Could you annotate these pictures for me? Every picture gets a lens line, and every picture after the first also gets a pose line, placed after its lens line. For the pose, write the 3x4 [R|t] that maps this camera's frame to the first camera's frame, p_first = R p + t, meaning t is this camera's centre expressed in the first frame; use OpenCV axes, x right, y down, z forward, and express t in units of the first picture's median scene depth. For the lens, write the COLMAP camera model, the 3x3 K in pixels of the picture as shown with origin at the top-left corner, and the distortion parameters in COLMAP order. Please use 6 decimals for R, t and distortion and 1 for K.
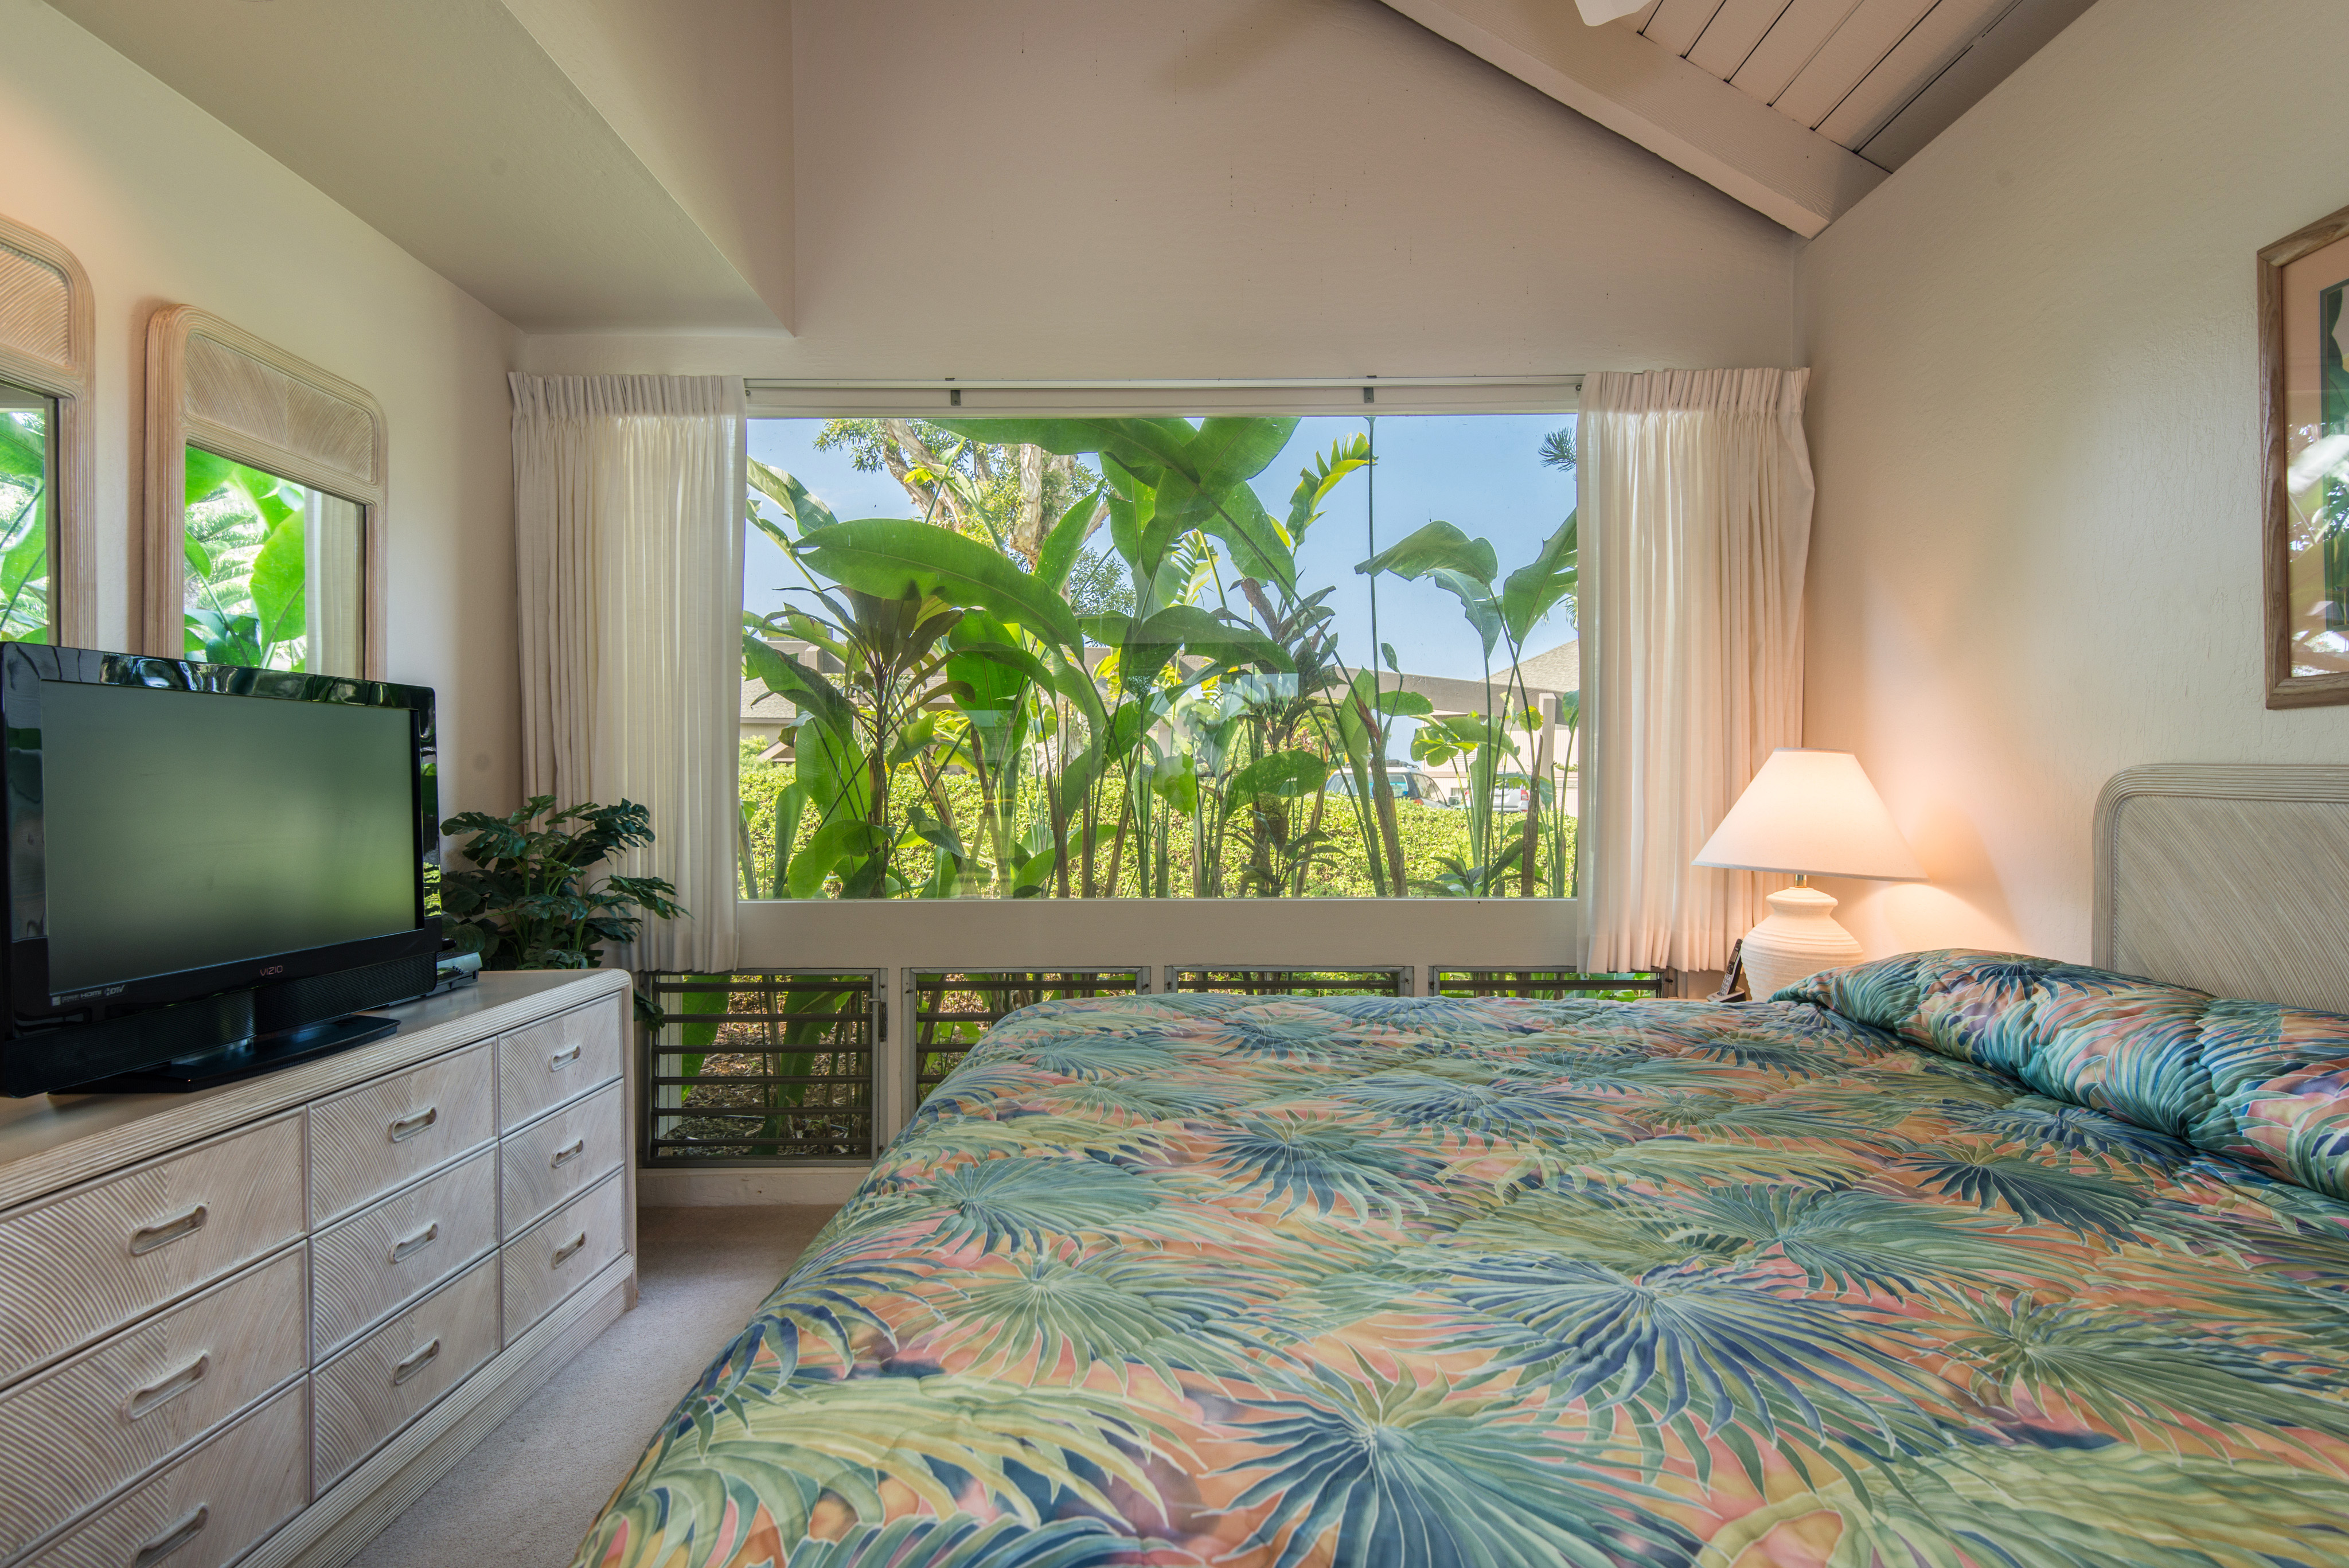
lens RADIAL K [[1254.9, 0, 1174.5], [0, 1254.9, 784.0], [0, 0, 1]] dist [0.003576, 0.000655]
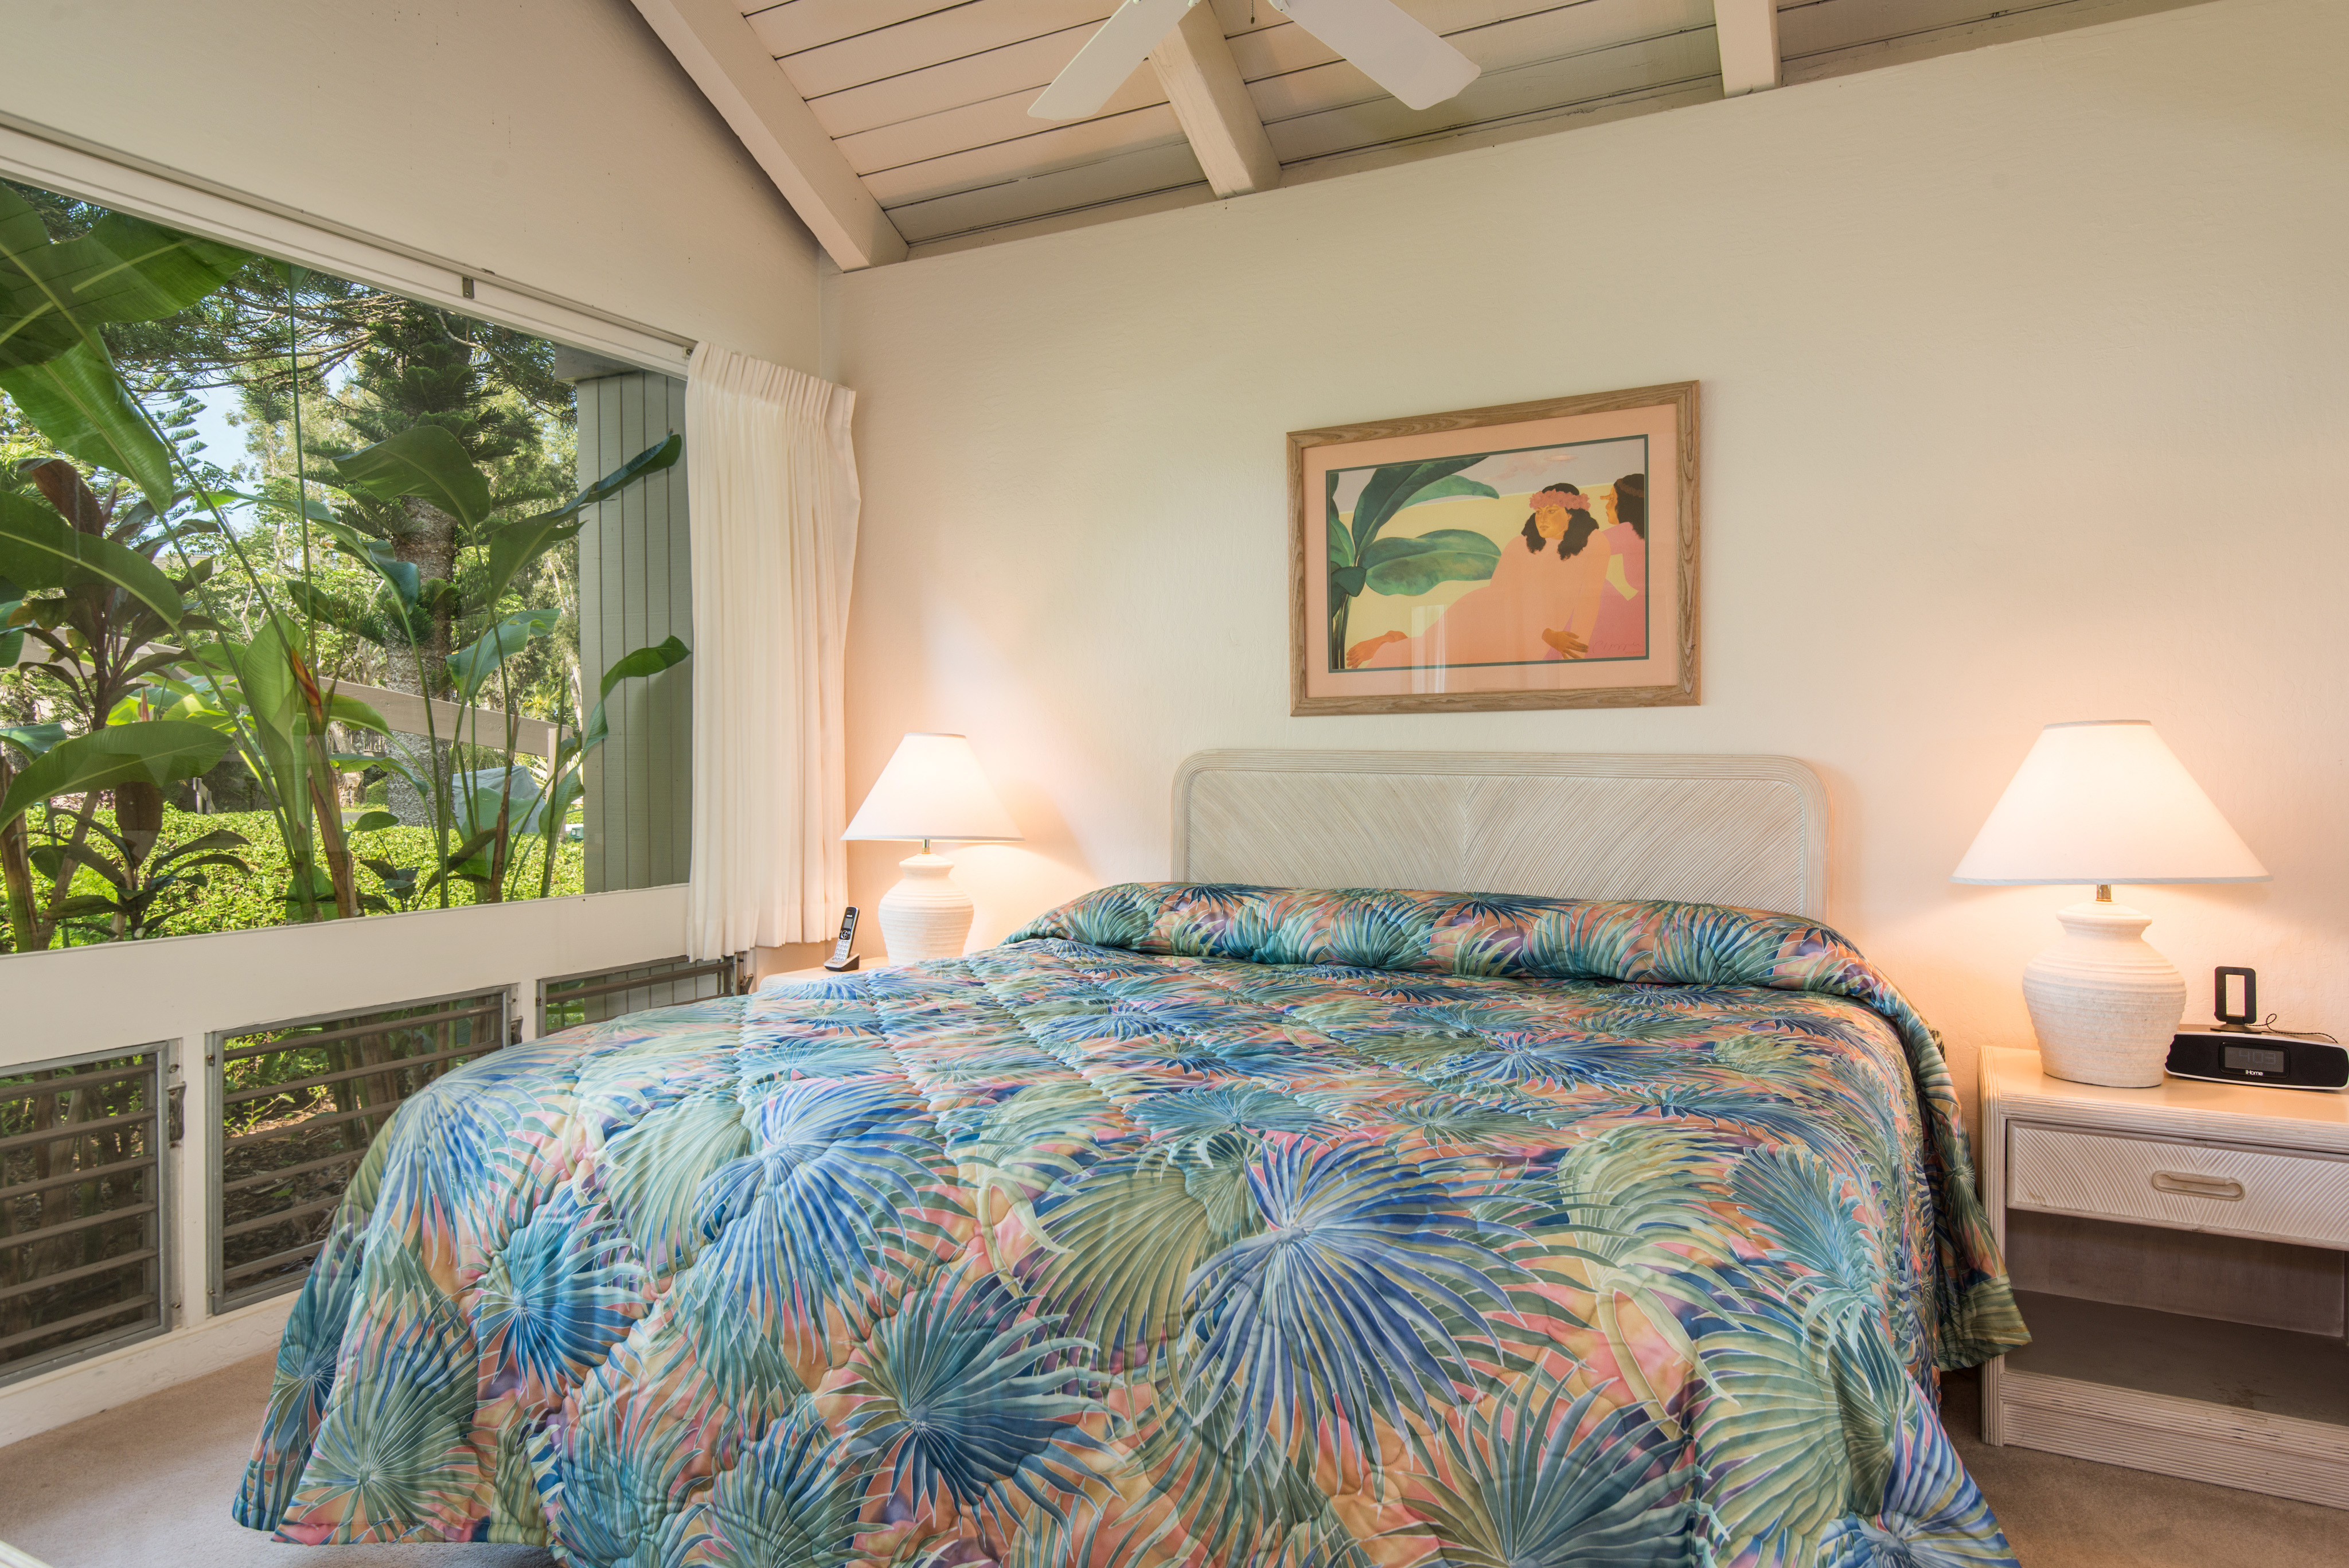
lens RADIAL K [[1448.1, 0, 1174.5], [0, 1448.1, 784.0], [0, 0, 1]] dist [0.000832, 0.000065]
pose [[0.449386, -0.013142, 0.893241, -0.880872], [0.004593, 0.999913, 0.012400, 0.004961], [-0.893326, -0.001470, 0.449407, 0.292879]]
